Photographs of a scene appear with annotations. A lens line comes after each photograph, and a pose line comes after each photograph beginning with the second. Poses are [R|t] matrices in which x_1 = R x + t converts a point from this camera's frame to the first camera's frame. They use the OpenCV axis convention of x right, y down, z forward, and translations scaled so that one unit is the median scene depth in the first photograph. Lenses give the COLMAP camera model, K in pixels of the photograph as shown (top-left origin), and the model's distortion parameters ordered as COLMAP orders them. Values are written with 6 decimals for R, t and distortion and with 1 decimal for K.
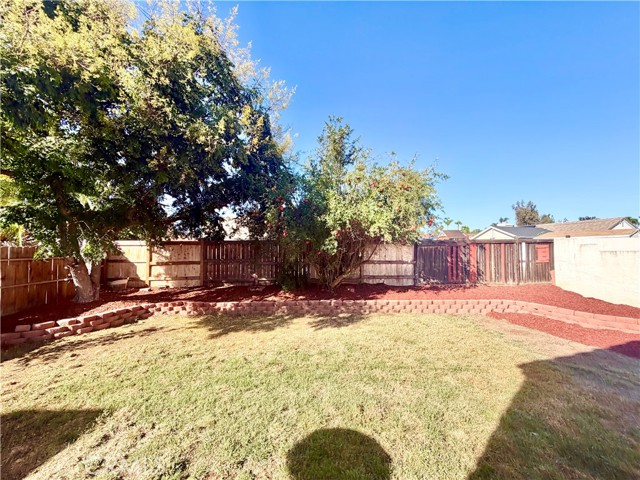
lens RADIAL K [[255.0, 0, 318.7], [0, 255.0, 241.8], [0, 0, 1]] dist [0.000057, 0.000374]
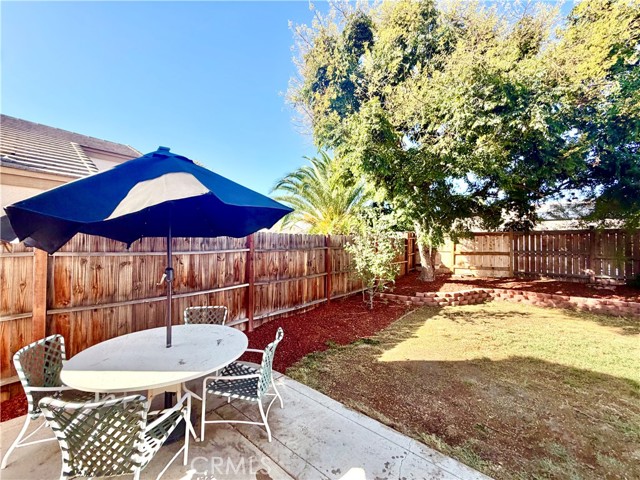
lens RADIAL K [[255.0, 0, 319.8], [0, 255.0, 242.2], [0, 0, 1]] dist [0.000057, 0.000374]
pose [[0.733450, 0.003920, -0.679732, -0.331068], [0.012199, 0.999746, 0.018929, 0.010373], [0.679634, -0.022176, 0.733216, -0.209126]]
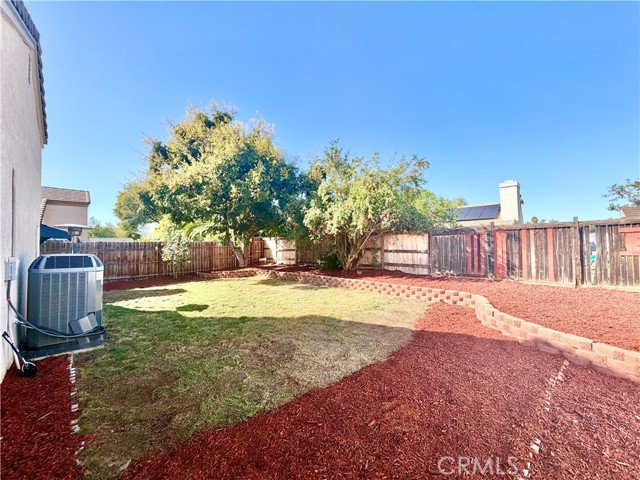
lens RADIAL K [[255.0, 0, 318.2], [0, 255.0, 238.9], [0, 0, 1]] dist [0.000057, 0.000374]
pose [[0.686011, -0.020816, -0.727294, 0.814519], [0.032347, 0.999475, 0.001905, 0.013042], [0.726872, -0.024833, 0.686324, -0.002986]]
